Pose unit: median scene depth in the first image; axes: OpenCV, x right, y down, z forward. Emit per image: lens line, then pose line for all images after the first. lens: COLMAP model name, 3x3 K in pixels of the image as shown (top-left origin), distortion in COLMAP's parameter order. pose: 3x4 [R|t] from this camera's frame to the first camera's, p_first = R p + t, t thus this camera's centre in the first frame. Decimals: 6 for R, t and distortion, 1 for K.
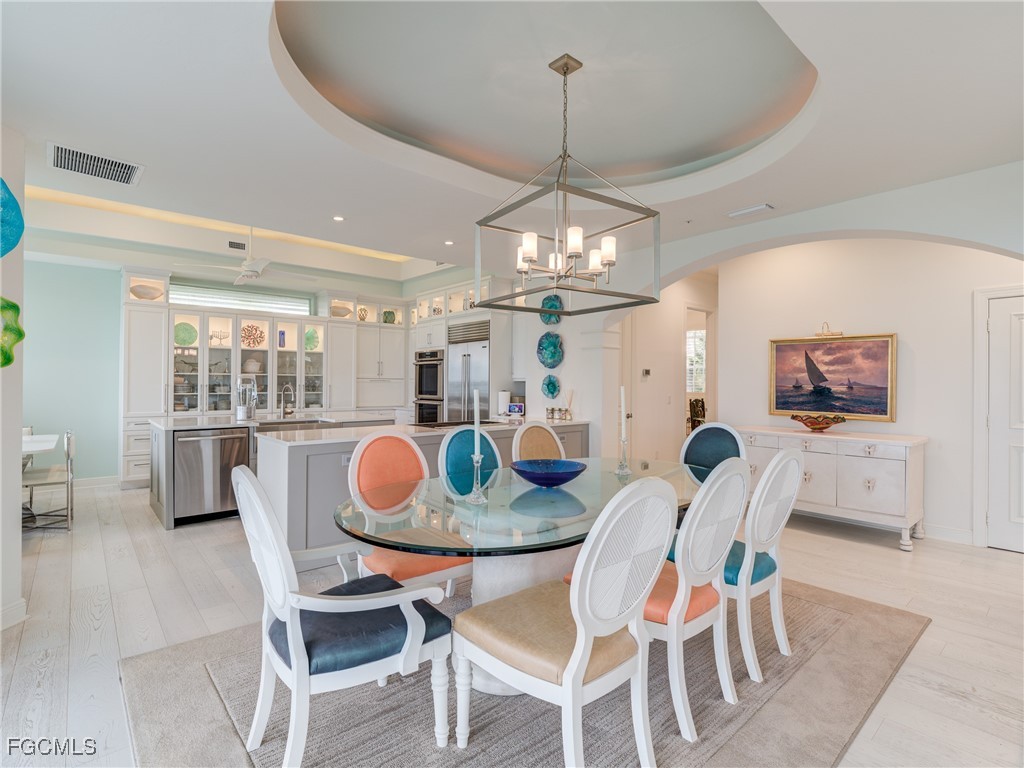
lens RADIAL K [[509.2, 0, 511.3], [0, 509.2, 384.1], [0, 0, 1]] dist [-0.002019, -0.006327]
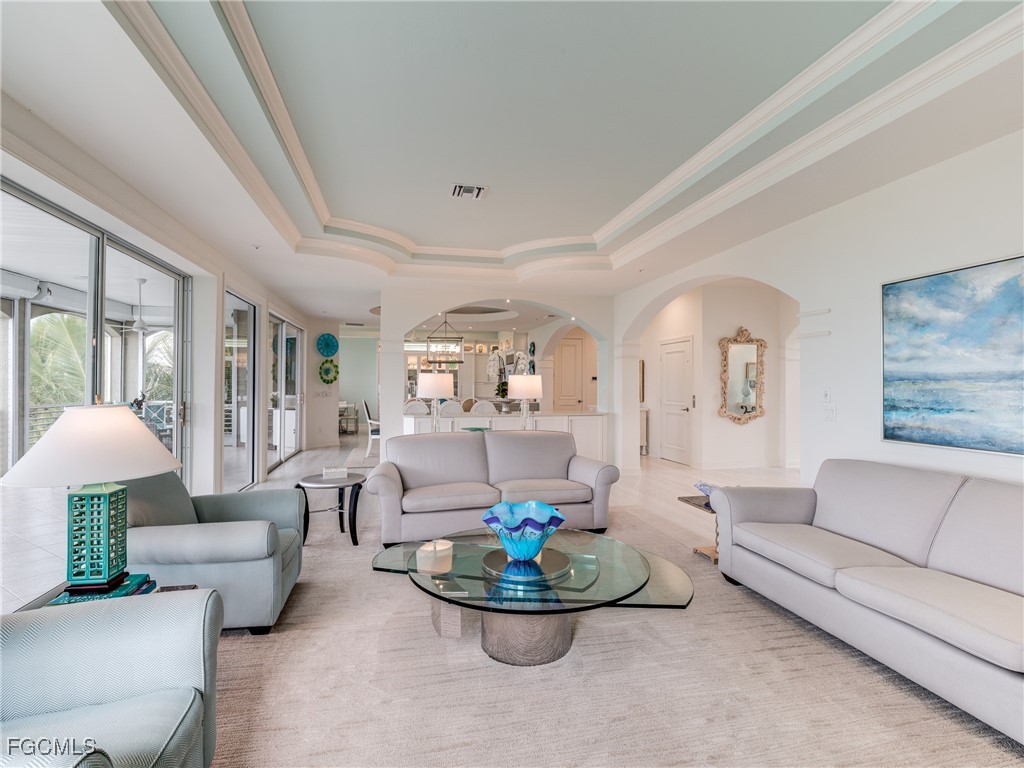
lens RADIAL K [[509.2, 0, 517.8], [0, 509.2, 380.3], [0, 0, 1]] dist [-0.002019, -0.006327]
pose [[0.888559, -0.007831, -0.458695, 0.883186], [0.002363, 0.999919, -0.012494, 0.007093], [0.458755, 0.010017, 0.888506, -0.796472]]
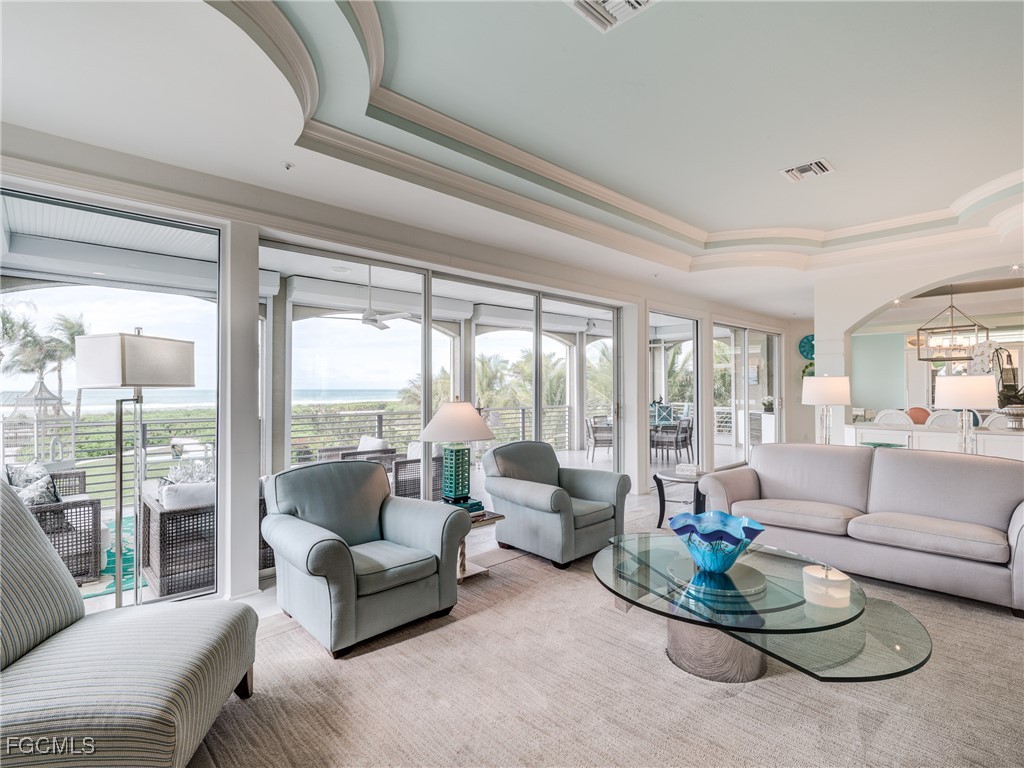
lens RADIAL K [[509.2, 0, 508.2], [0, 509.2, 385.4], [0, 0, 1]] dist [-0.002019, -0.006327]
pose [[0.048301, -0.012160, -0.998759, 1.076909], [0.000473, 0.999926, -0.012152, 0.006142], [0.998833, 0.000115, 0.048303, -0.618266]]
